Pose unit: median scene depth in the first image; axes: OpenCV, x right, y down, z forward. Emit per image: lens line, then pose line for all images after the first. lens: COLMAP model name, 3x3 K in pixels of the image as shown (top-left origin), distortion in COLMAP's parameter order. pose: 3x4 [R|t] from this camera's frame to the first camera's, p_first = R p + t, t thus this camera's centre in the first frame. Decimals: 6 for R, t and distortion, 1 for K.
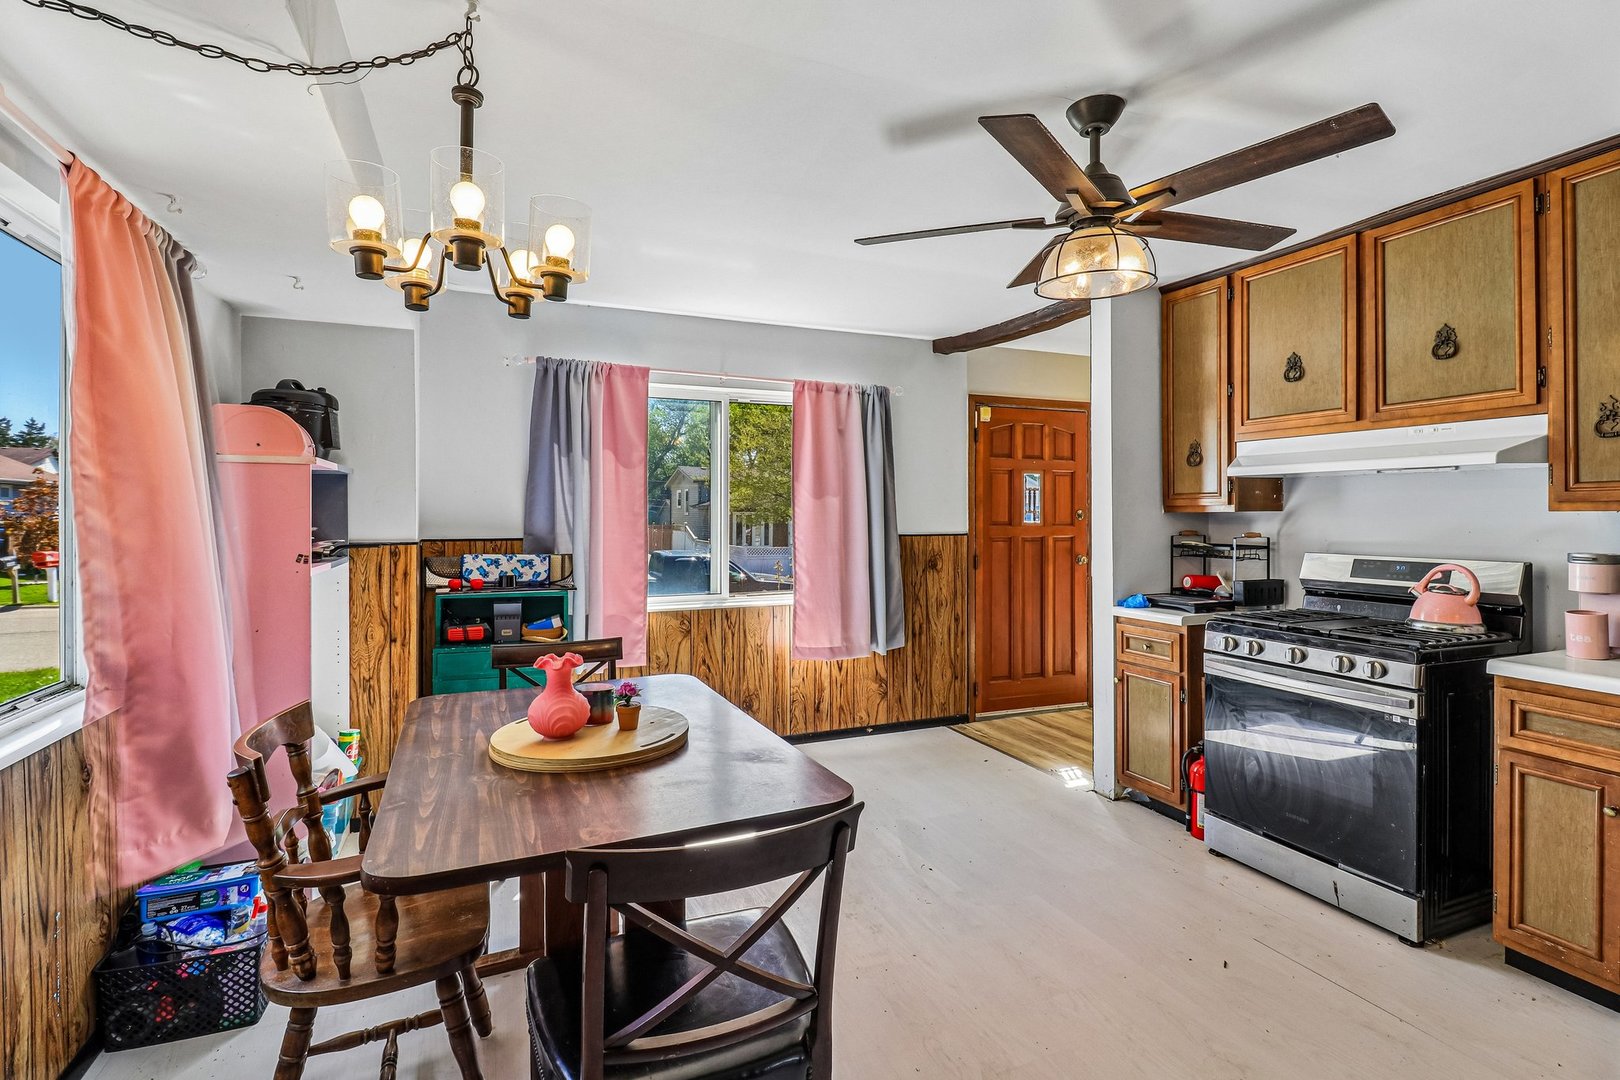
lens RADIAL K [[754.8, 0, 811.2], [0, 754.8, 505.9], [0, 0, 1]] dist [0.012555, -0.013049]
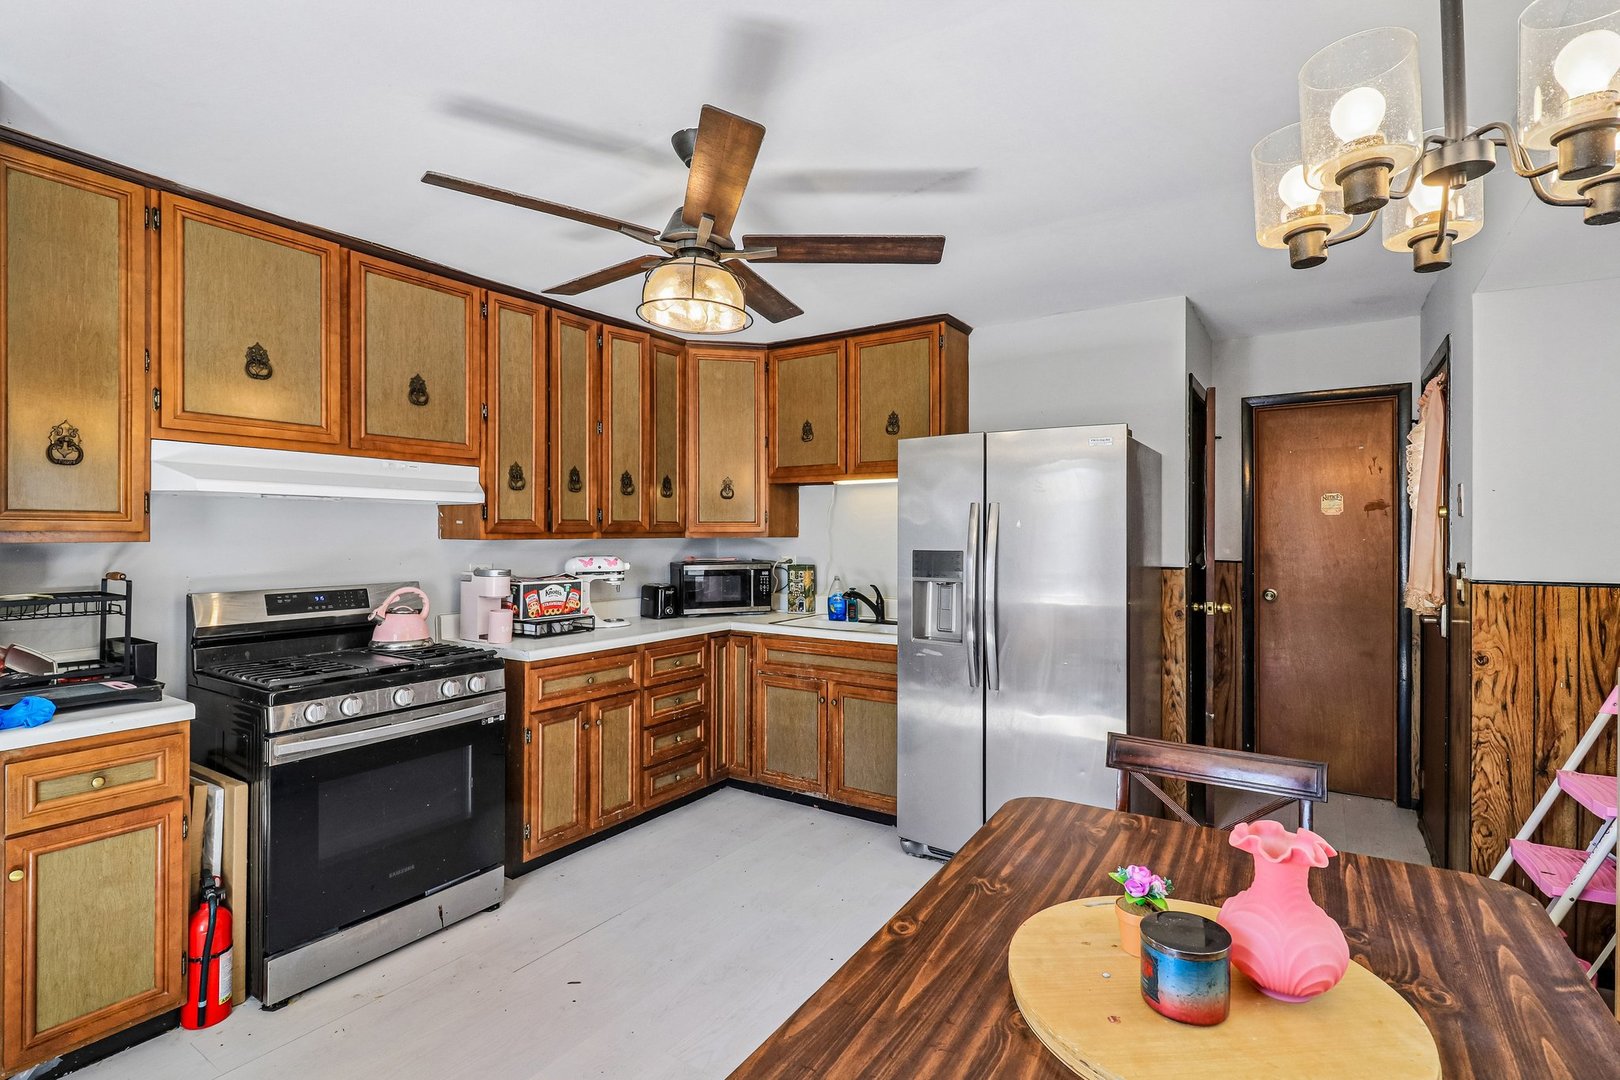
lens RADIAL K [[759.1, 0, 814.0], [0, 759.1, 539.3], [0, 0, 1]] dist [0.010570, -0.013355]
pose [[-0.553652, -0.005842, 0.832728, -0.418180], [-0.009703, 0.999953, 0.000564, -0.001205], [-0.832692, -0.007768, -0.553683, 1.108332]]
